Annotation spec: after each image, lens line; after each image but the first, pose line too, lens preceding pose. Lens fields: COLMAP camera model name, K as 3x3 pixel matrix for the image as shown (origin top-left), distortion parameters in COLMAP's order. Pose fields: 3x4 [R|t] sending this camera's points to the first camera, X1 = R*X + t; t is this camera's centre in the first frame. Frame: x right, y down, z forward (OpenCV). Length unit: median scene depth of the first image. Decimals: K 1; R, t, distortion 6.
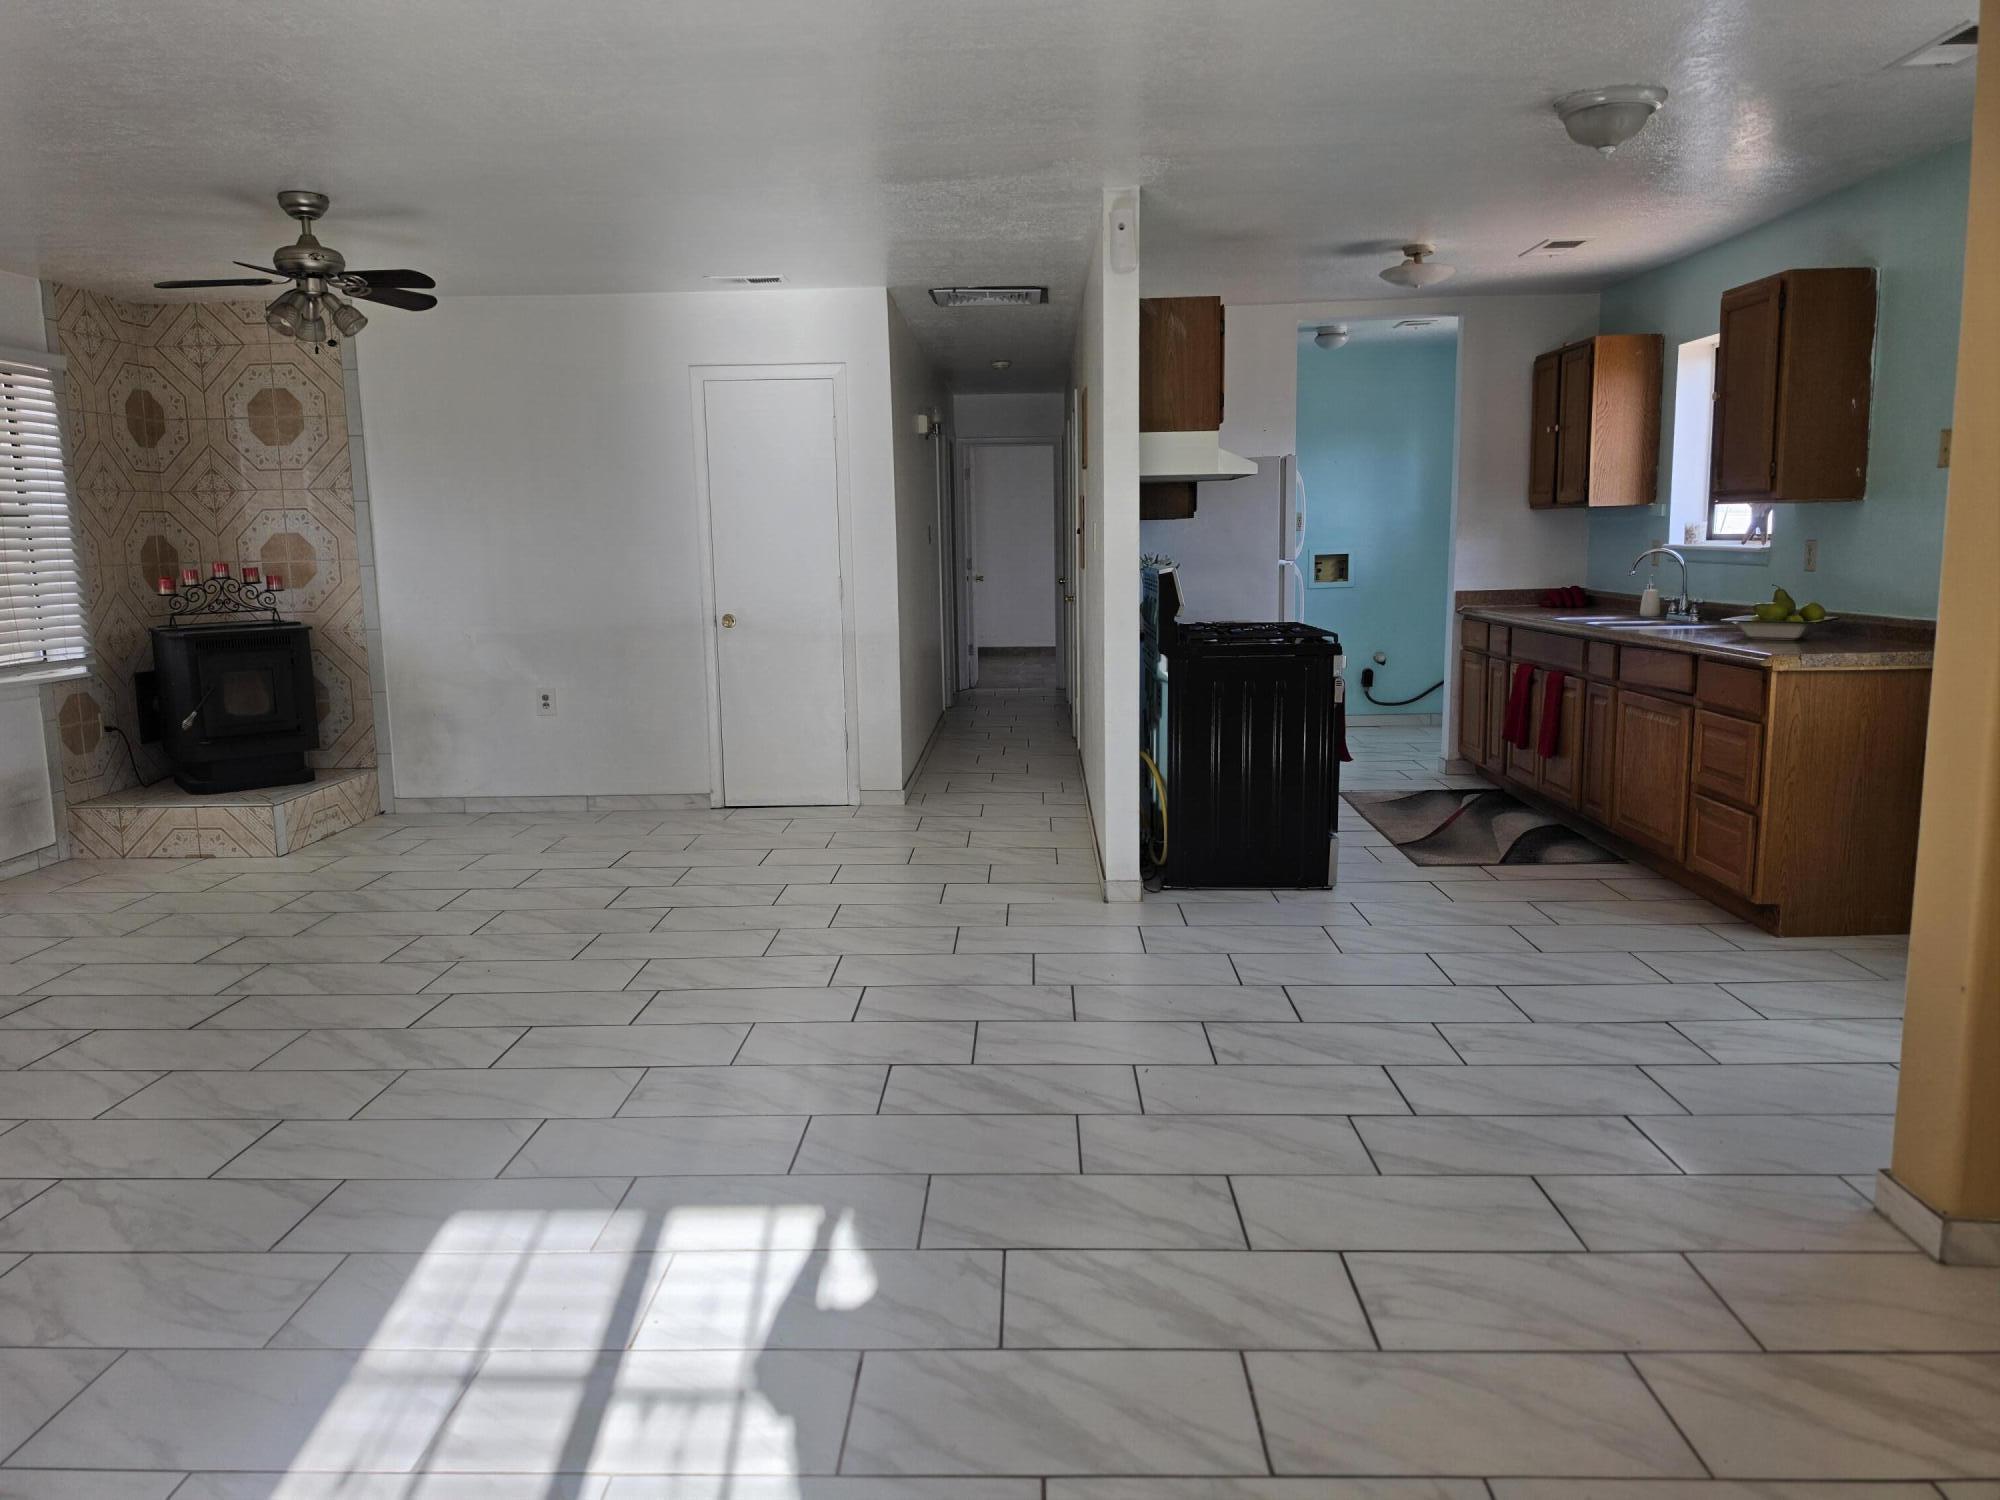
lens RADIAL K [[1381.7, 0, 984.6], [0, 1381.7, 743.3], [0, 0, 1]] dist [0.017944, -0.014527]
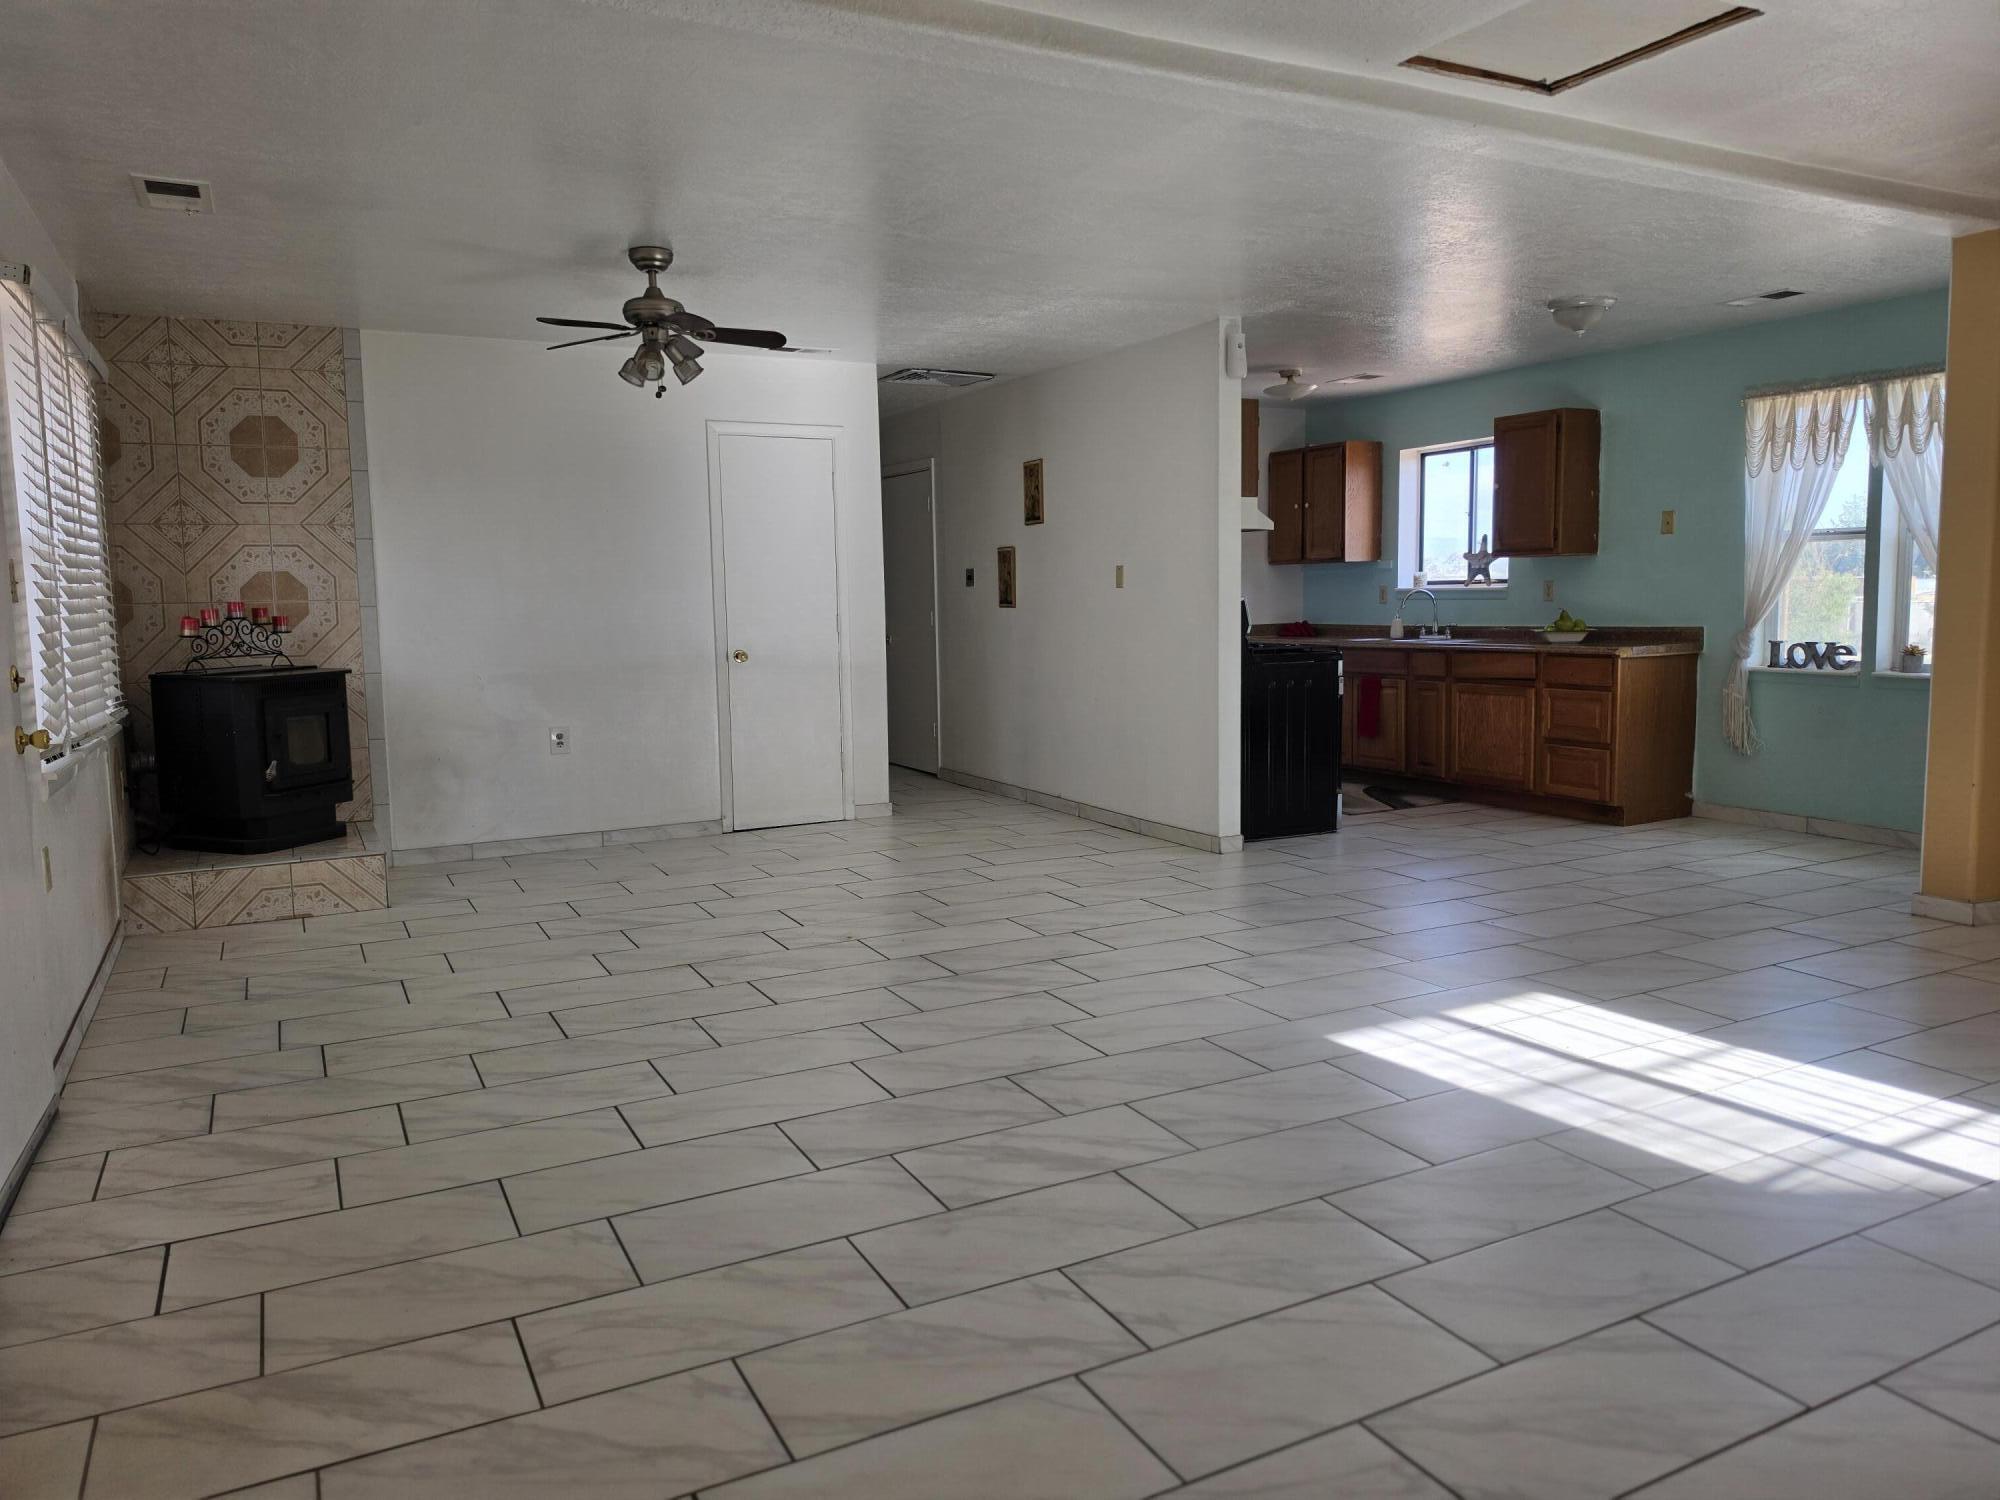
lens RADIAL K [[1381.7, 0, 972.6], [0, 1381.7, 736.6], [0, 0, 1]] dist [0.017944, -0.014527]
pose [[0.875080, -0.047639, 0.481628, -0.560681], [0.074176, 0.996588, -0.036197, 0.026783], [-0.478260, 0.067401, 0.875628, -0.024604]]
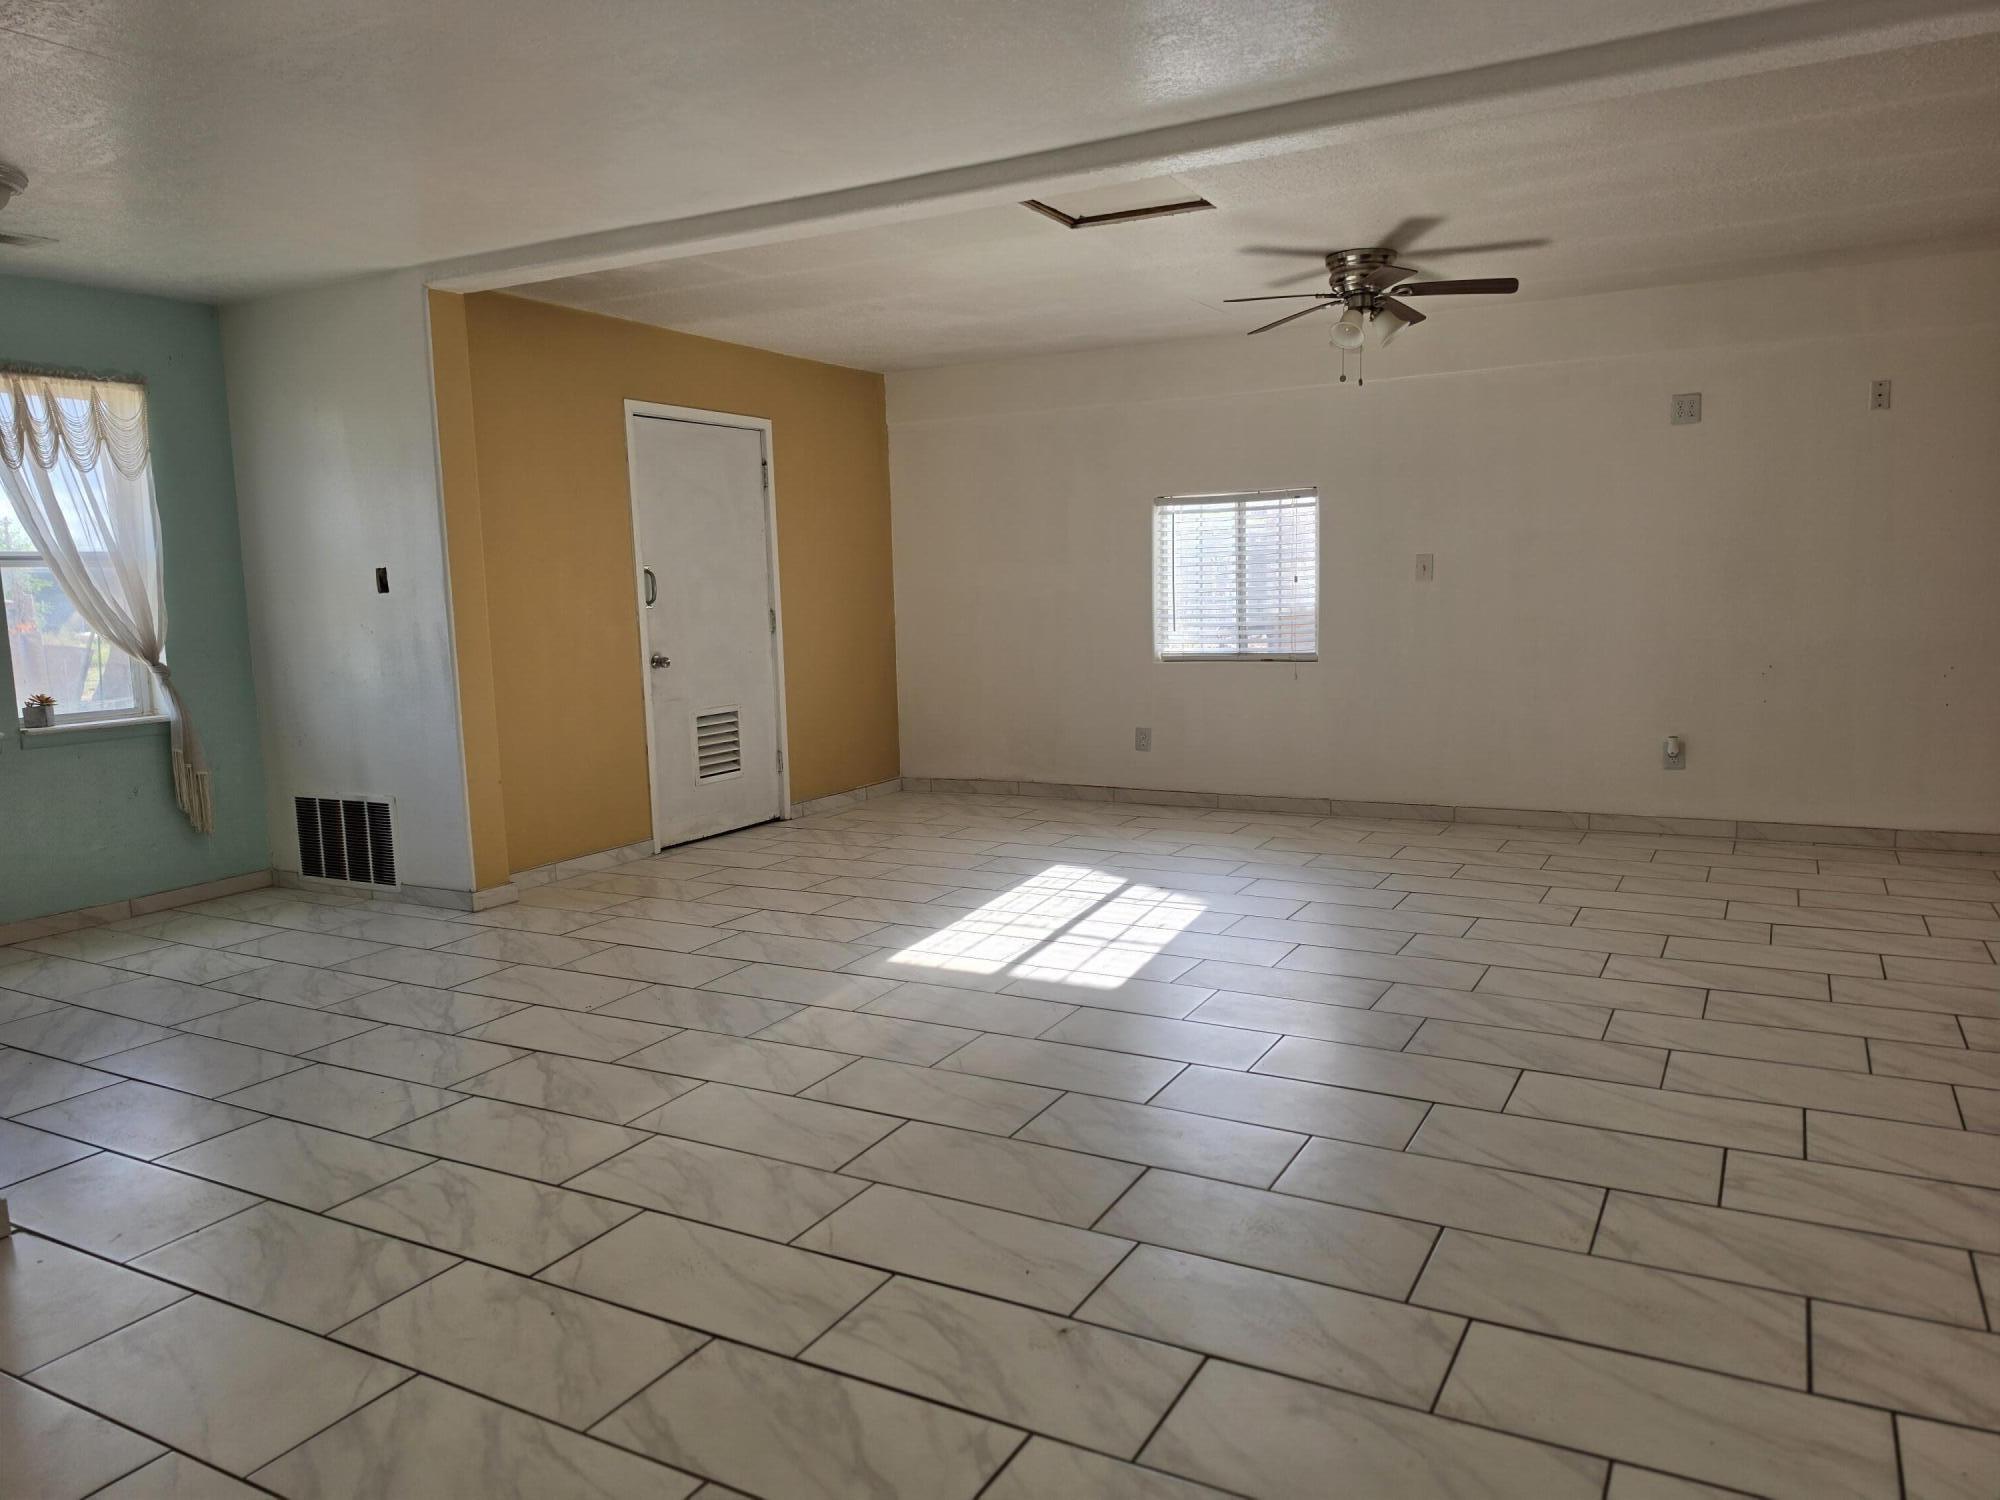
lens RADIAL K [[1381.7, 0, 1015.8], [0, 1381.7, 748.6], [0, 0, 1]] dist [0.017944, -0.014527]
pose [[-0.892385, -0.019965, 0.450833, -0.407725], [0.105711, 0.961977, 0.251845, -0.134674], [-0.438719, 0.272400, -0.856343, 0.960888]]
